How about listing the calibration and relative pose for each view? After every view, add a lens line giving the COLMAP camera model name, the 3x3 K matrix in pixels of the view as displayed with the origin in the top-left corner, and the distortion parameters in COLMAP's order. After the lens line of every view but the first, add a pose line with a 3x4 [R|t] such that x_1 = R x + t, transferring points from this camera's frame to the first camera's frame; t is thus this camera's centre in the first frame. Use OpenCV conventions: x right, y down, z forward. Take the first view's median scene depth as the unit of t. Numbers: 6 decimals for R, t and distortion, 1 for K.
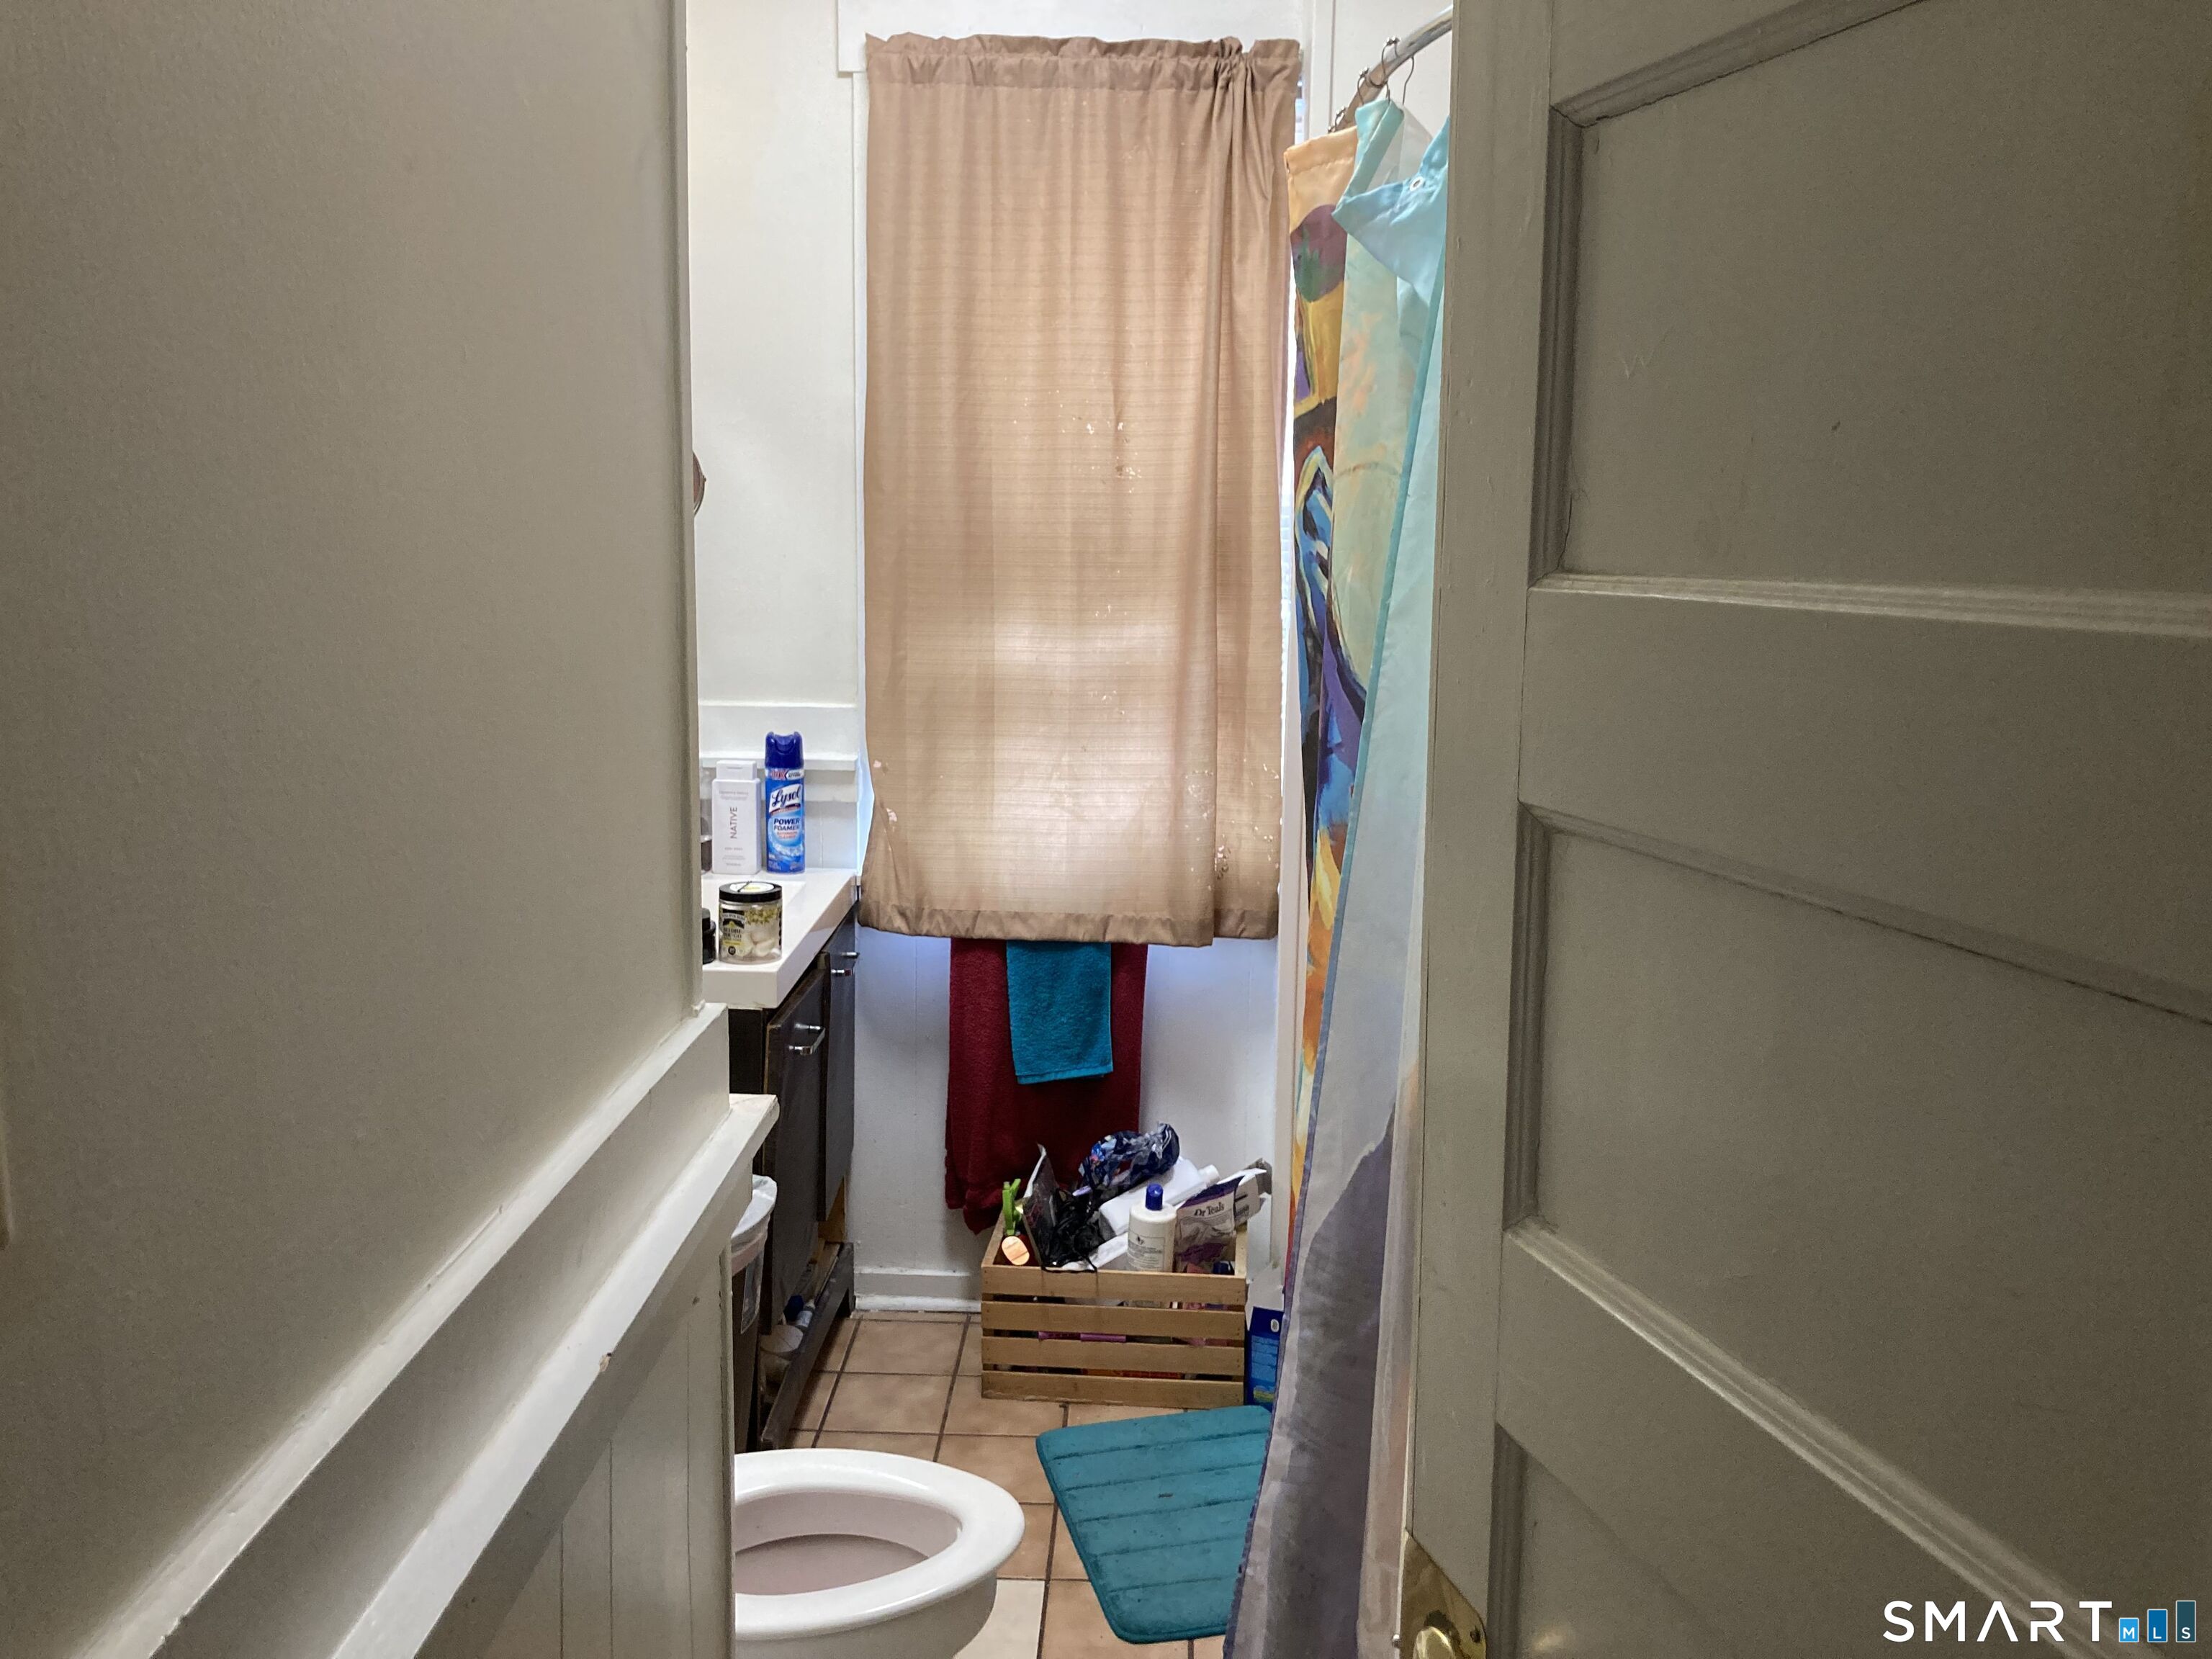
lens RADIAL K [[1833.4, 0, 1108.3], [0, 1833.4, 824.8], [0, 0, 1]] dist [0.049860, -0.103809]
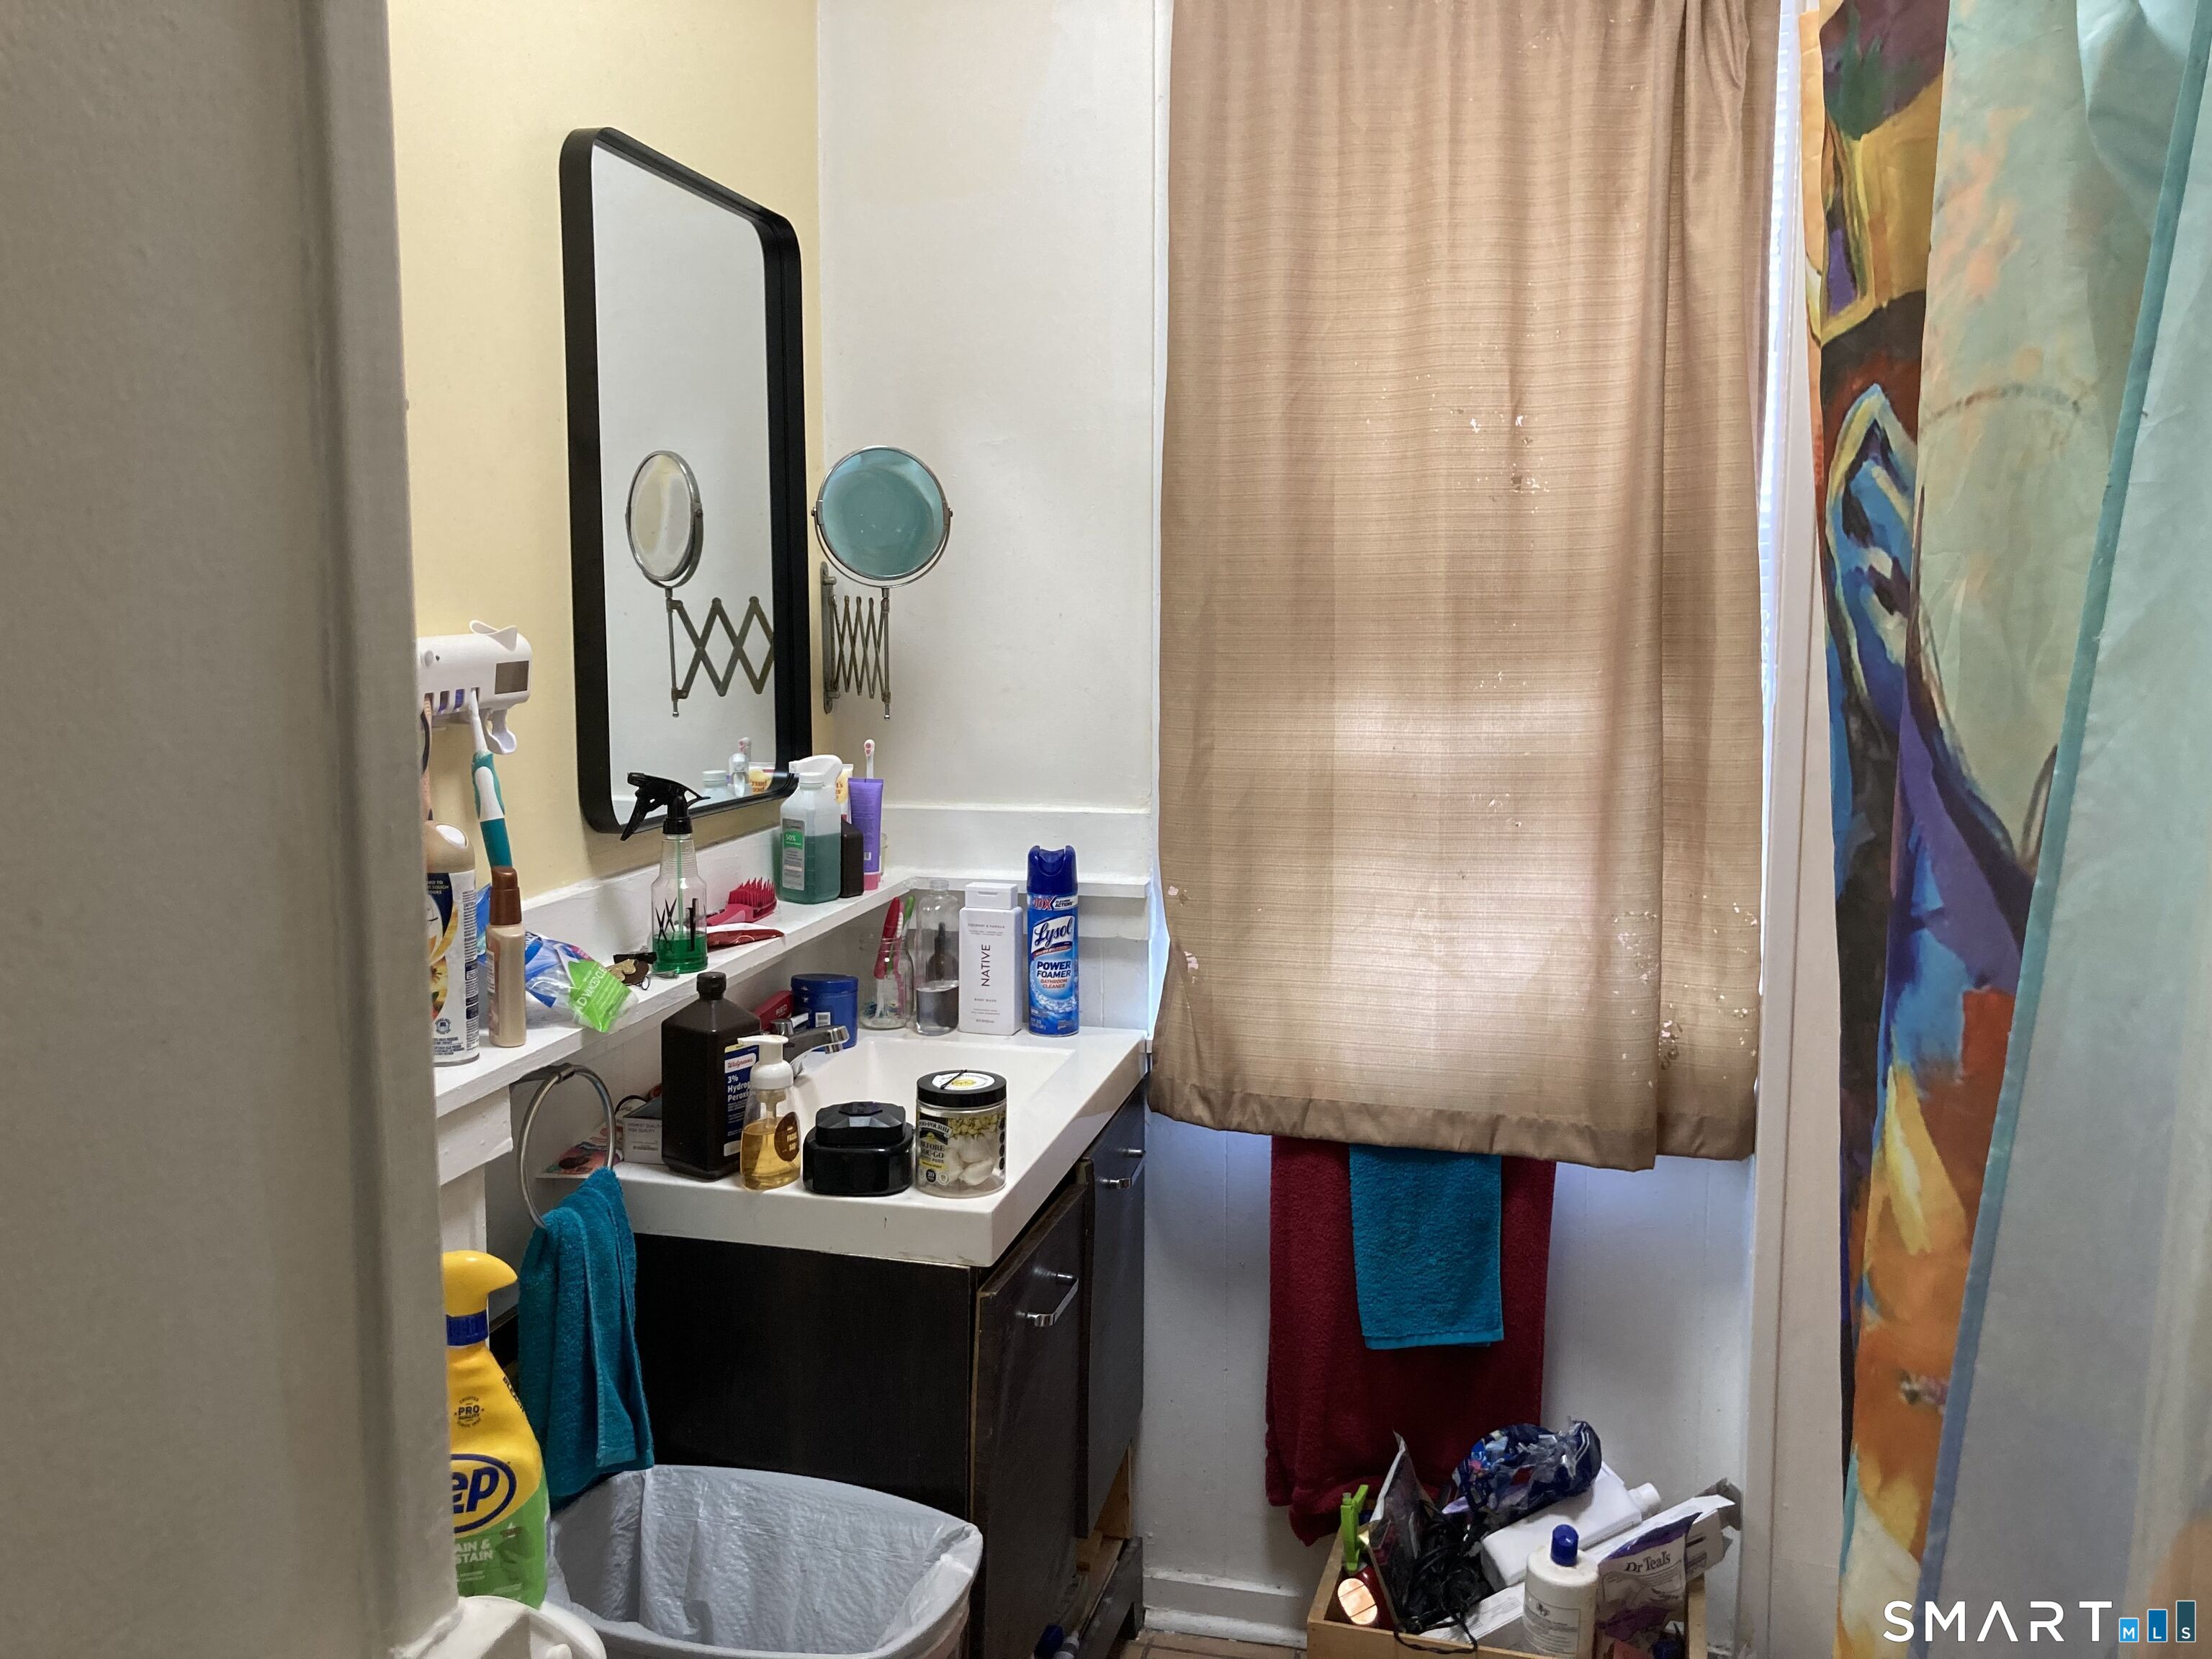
lens RADIAL K [[1833.4, 0, 1083.9], [0, 1833.4, 791.1], [0, 0, 1]] dist [0.049860, -0.103809]
pose [[0.975202, 0.005204, -0.221255, 0.000997], [-0.019260, 0.997926, -0.061416, -0.027885], [0.220477, 0.064154, 0.973280, 0.282408]]
